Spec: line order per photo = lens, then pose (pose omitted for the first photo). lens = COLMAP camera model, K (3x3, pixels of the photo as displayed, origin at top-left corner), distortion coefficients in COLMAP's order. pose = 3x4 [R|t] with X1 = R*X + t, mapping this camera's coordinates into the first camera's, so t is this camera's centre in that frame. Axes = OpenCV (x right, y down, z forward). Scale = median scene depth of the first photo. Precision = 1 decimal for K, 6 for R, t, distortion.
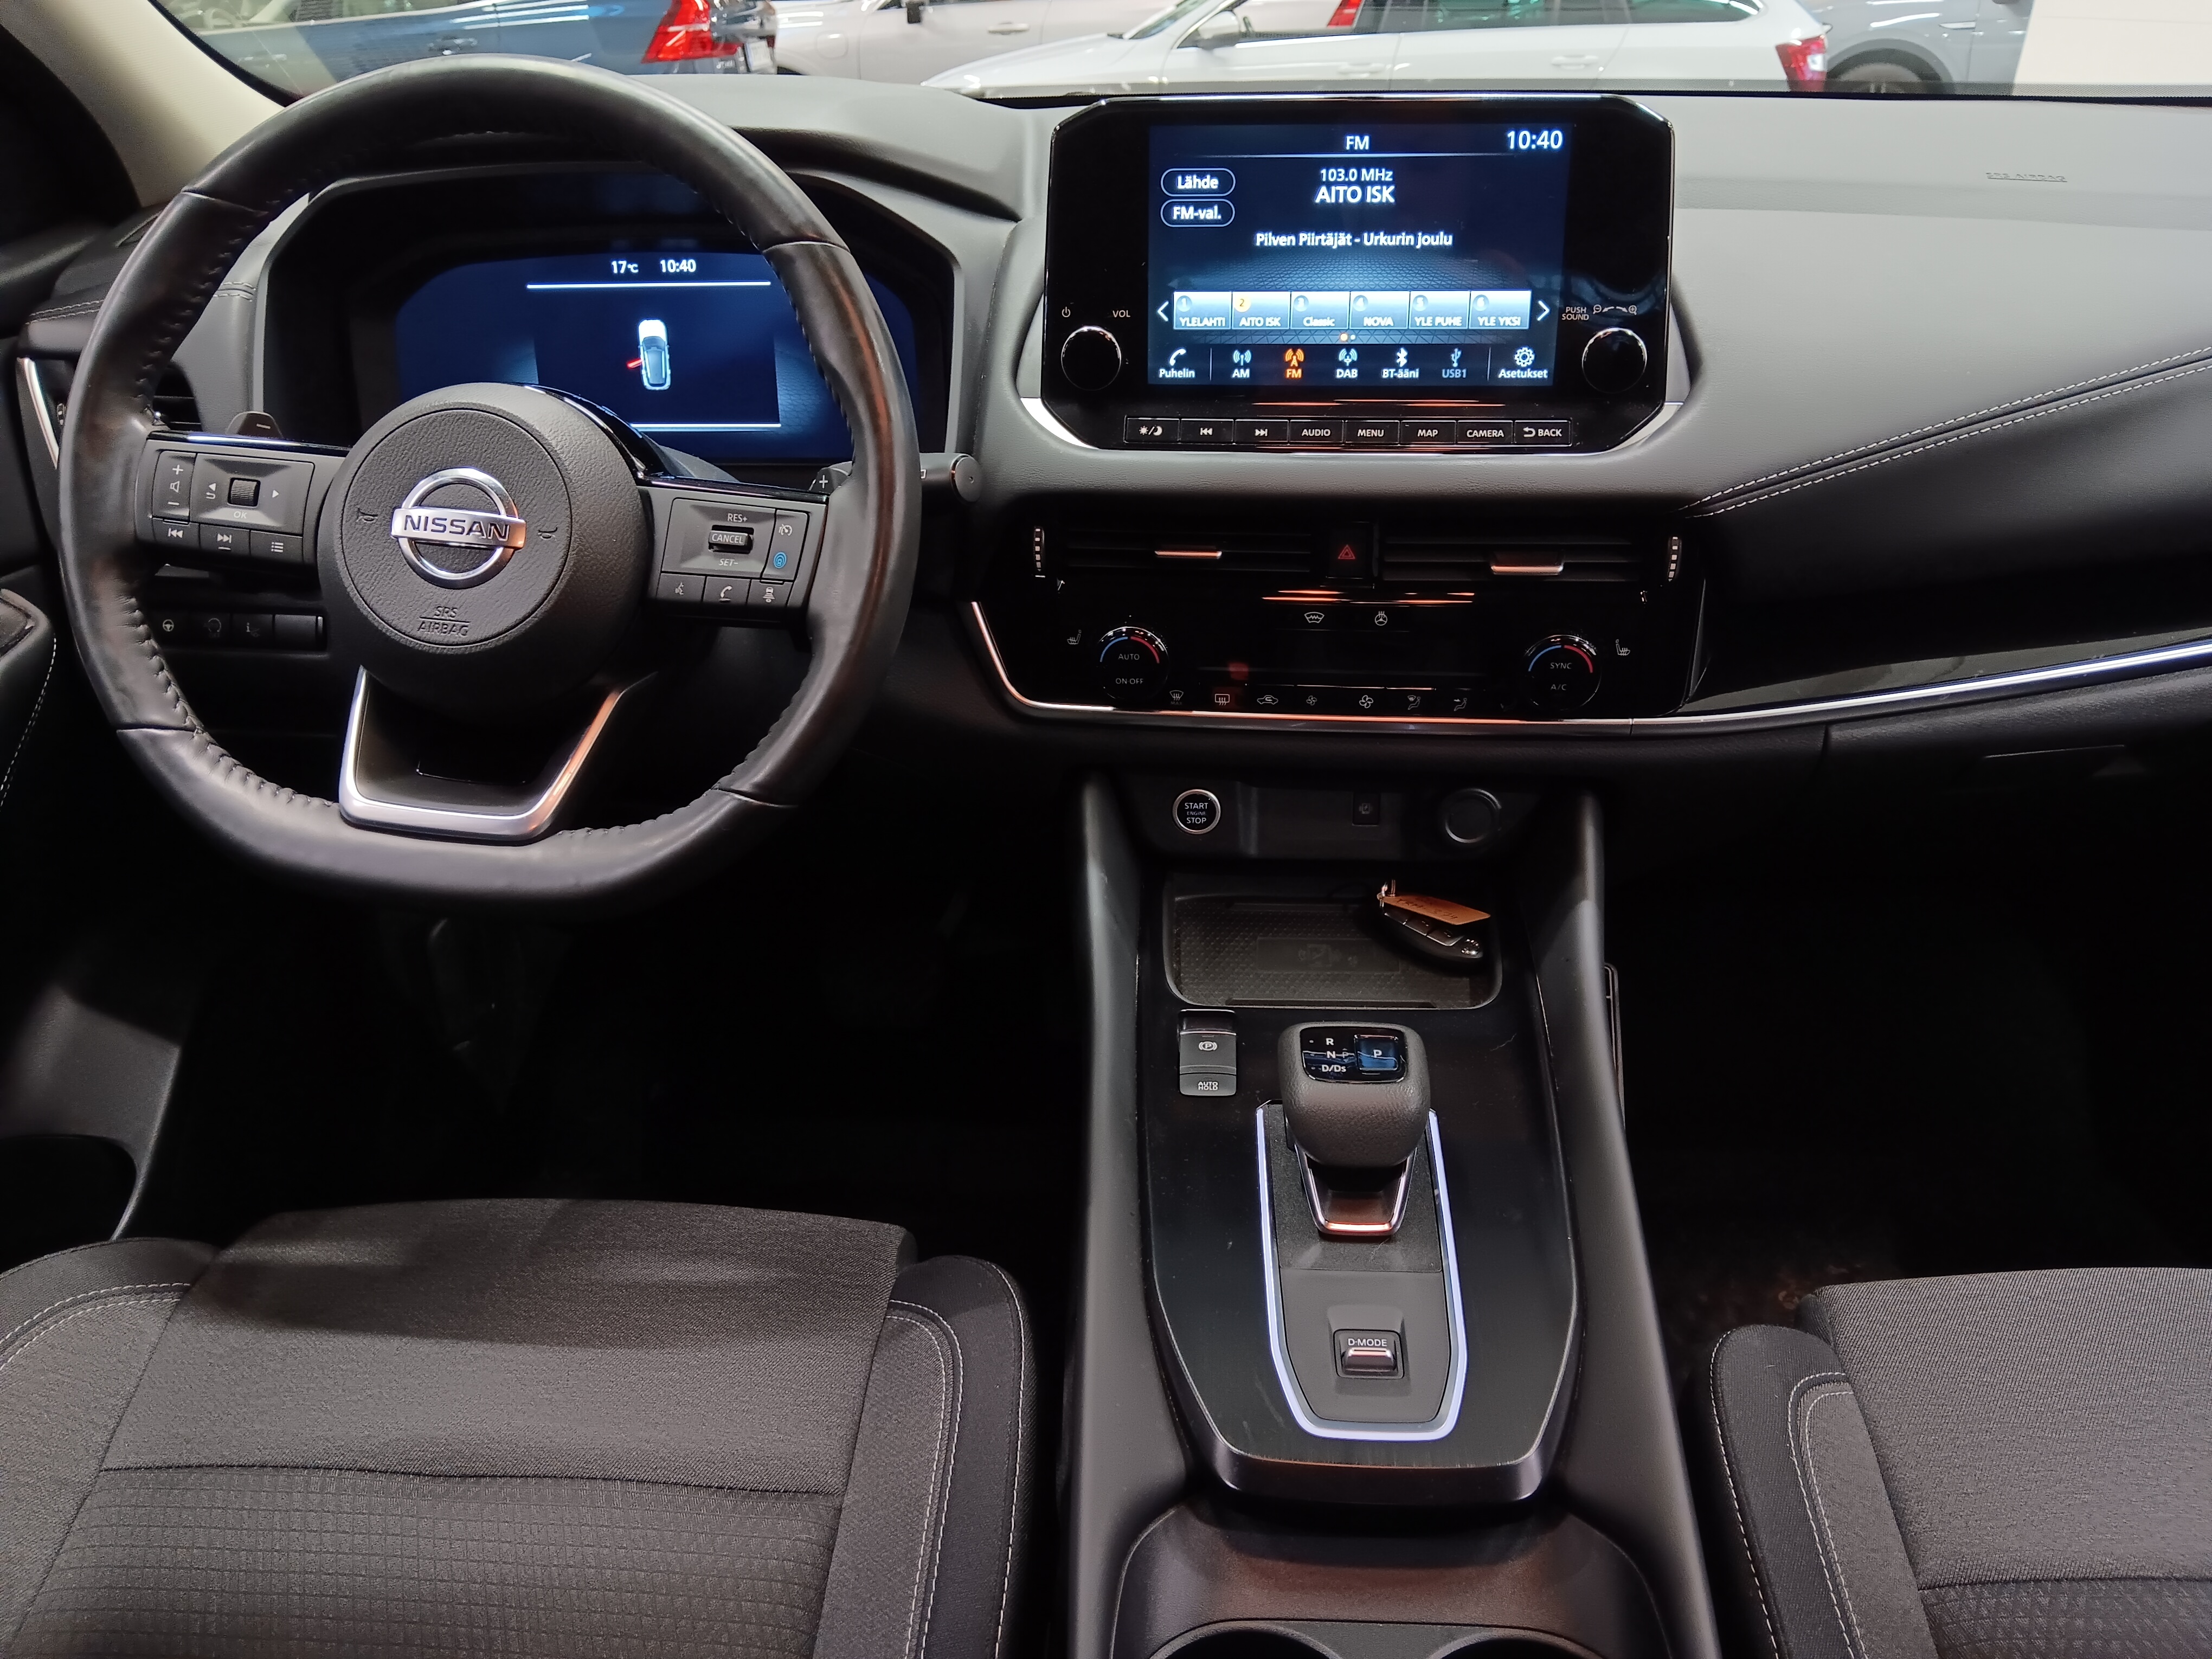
lens RADIAL K [[1635.0, 0, 1113.0], [0, 1635.0, 826.9], [0, 0, 1]] dist [0.096633, -0.155597]
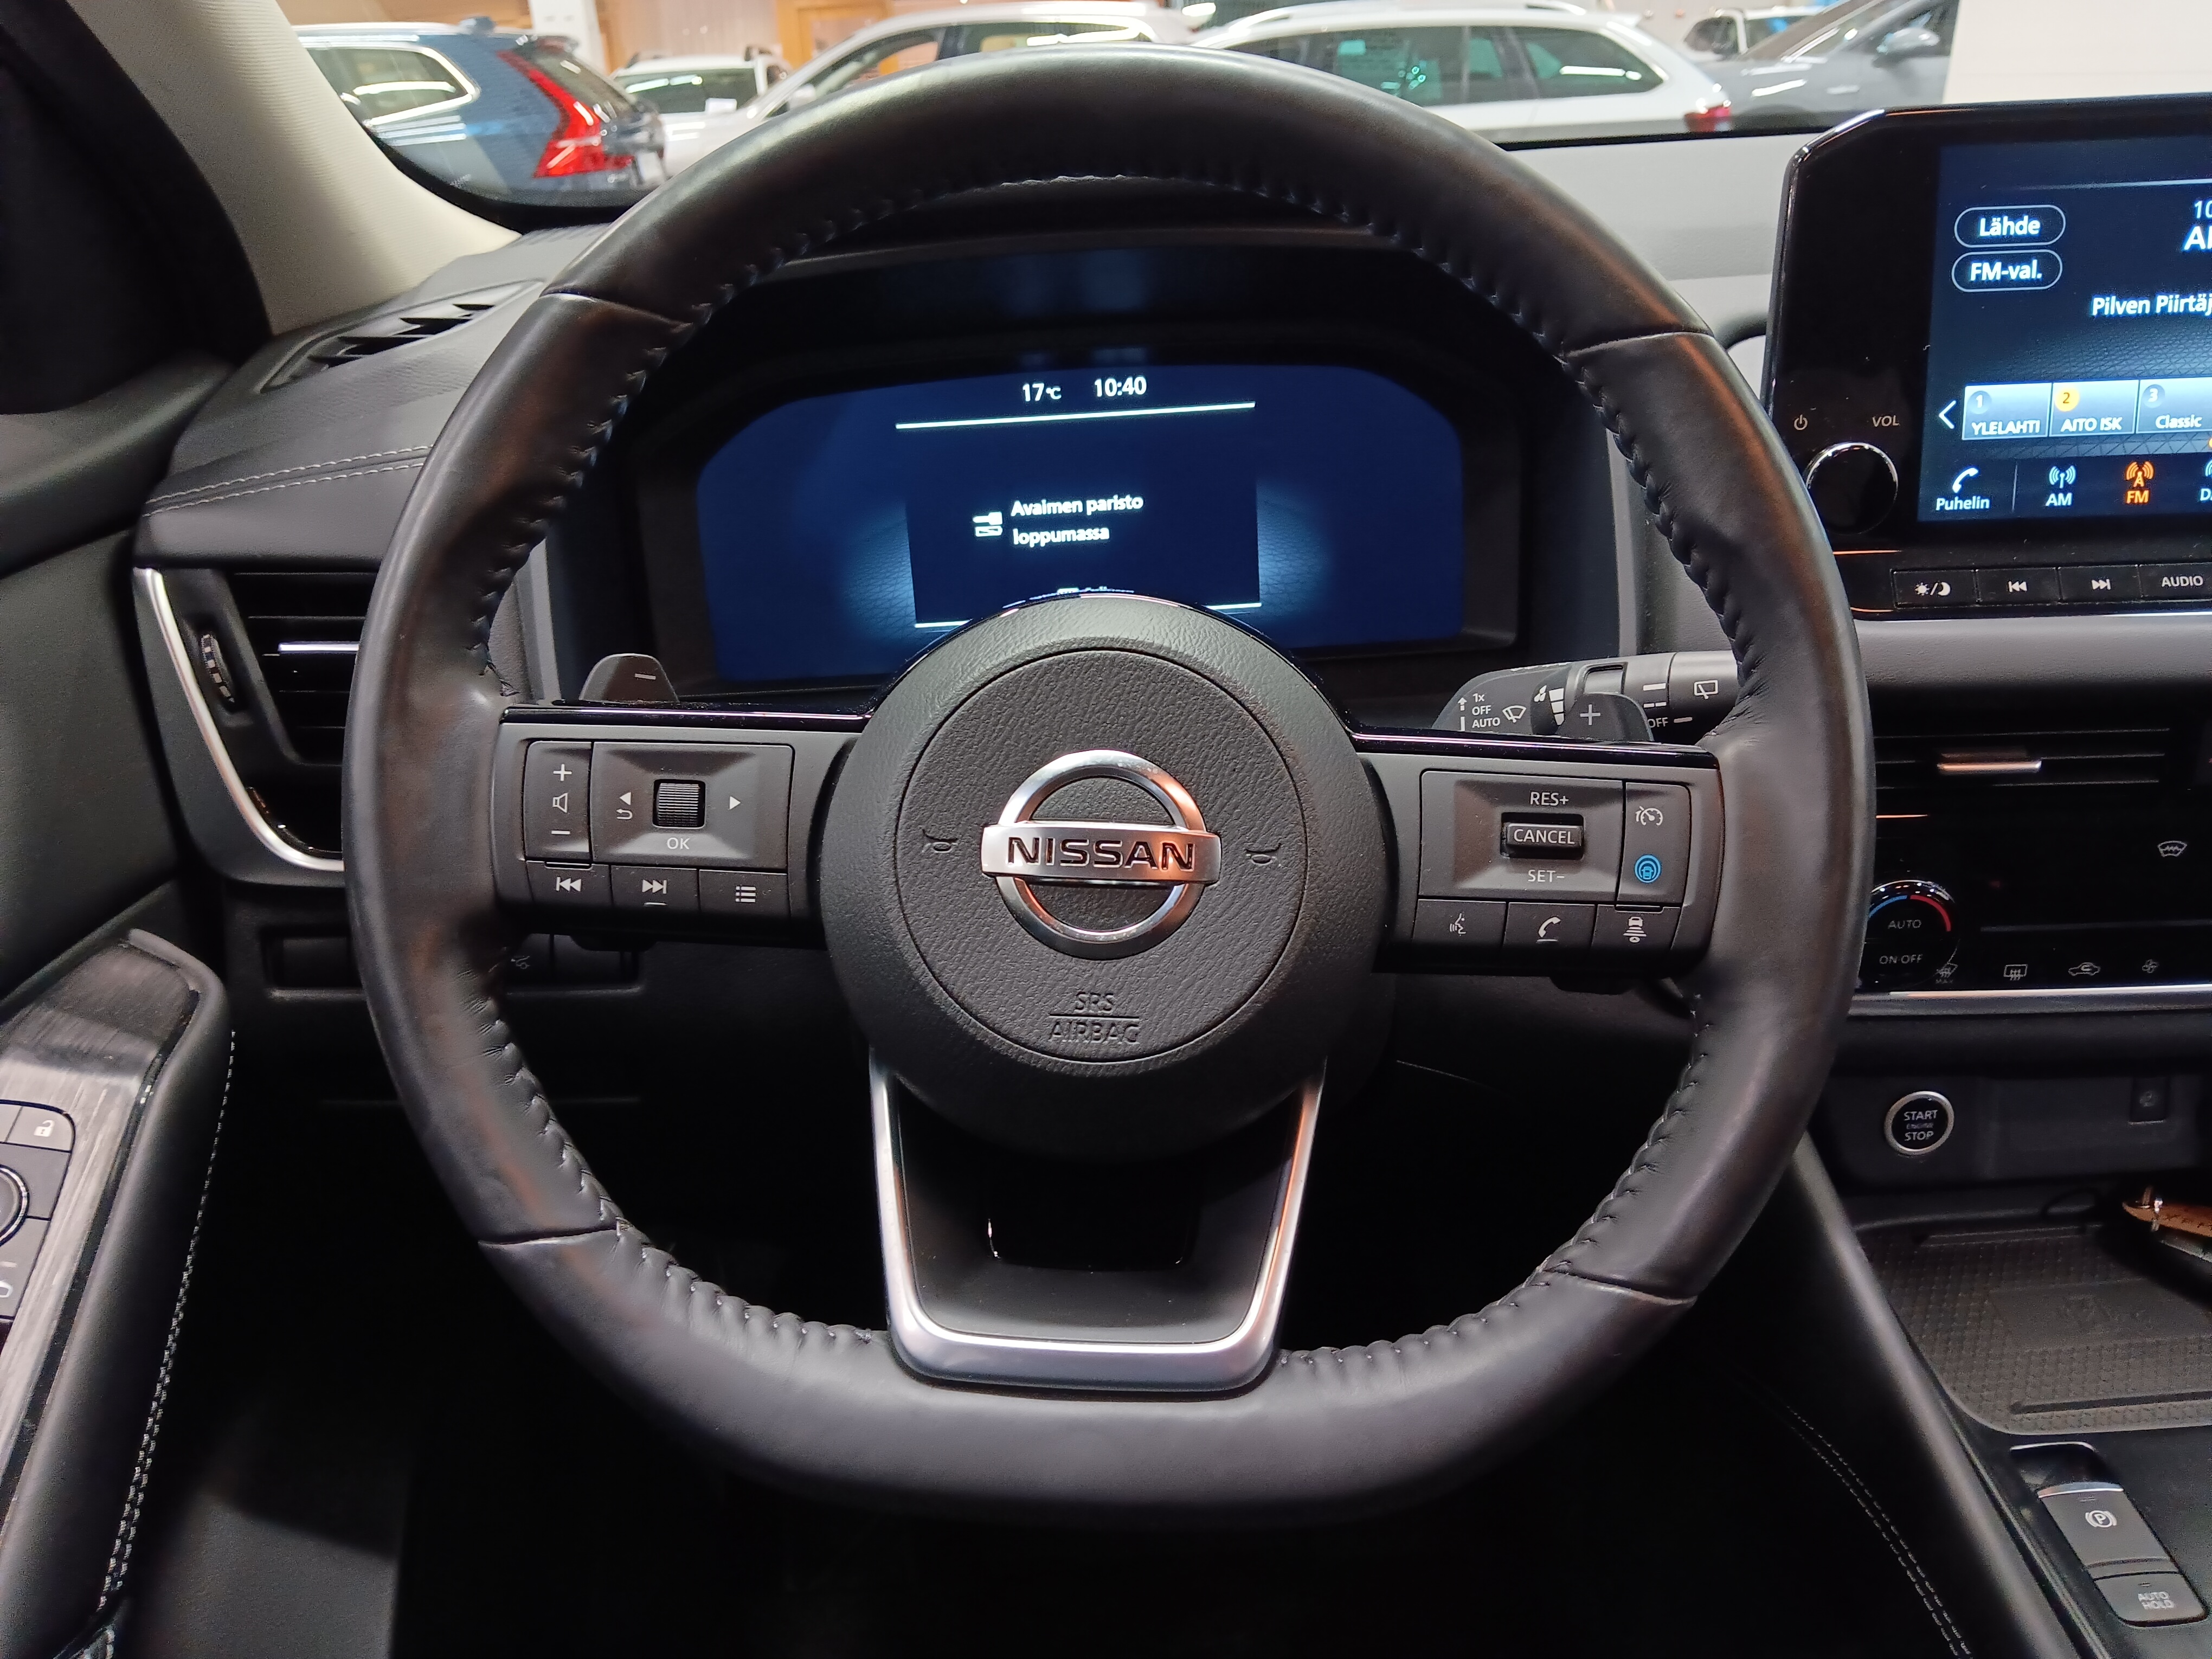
lens RADIAL K [[1635.0, 0, 1113.0], [0, 1635.0, 826.9], [0, 0, 1]] dist [0.096633, -0.155597]
pose [[0.994529, -0.065477, 0.081395, -0.379661], [0.069461, 0.996471, -0.047126, -0.140860], [-0.078022, 0.052522, 0.995567, 0.372604]]
